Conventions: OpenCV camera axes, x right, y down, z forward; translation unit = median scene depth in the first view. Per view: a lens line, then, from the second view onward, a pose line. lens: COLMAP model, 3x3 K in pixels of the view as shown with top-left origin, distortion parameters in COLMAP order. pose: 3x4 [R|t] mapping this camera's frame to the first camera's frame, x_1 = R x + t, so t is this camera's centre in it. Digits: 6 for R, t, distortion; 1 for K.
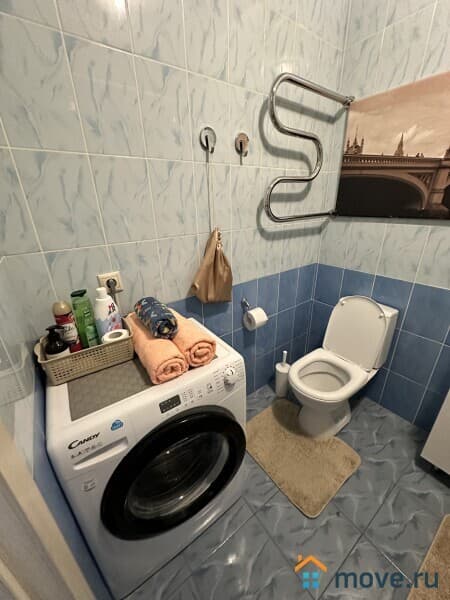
lens RADIAL K [[238.4, 0, 226.6], [0, 238.4, 298.8], [0, 0, 1]] dist [-0.000948, -0.000145]
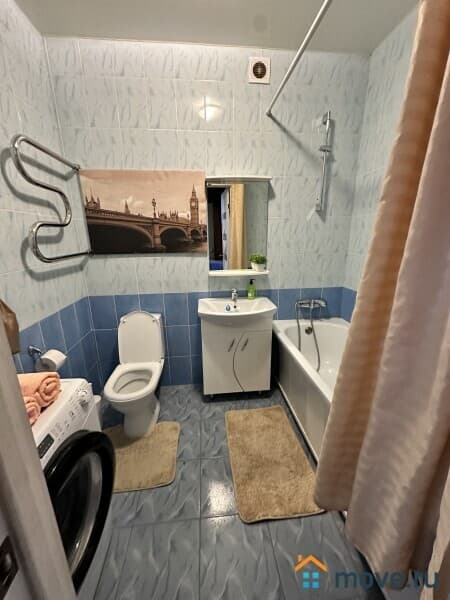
lens RADIAL K [[238.4, 0, 226.6], [0, 238.4, 298.8], [0, 0, 1]] dist [-0.000948, -0.000145]
pose [[0.499823, -0.204492, 0.841642, -0.288065], [0.331336, 0.942959, 0.032339, 0.048848], [-0.800246, 0.262702, 0.539067, -0.132386]]
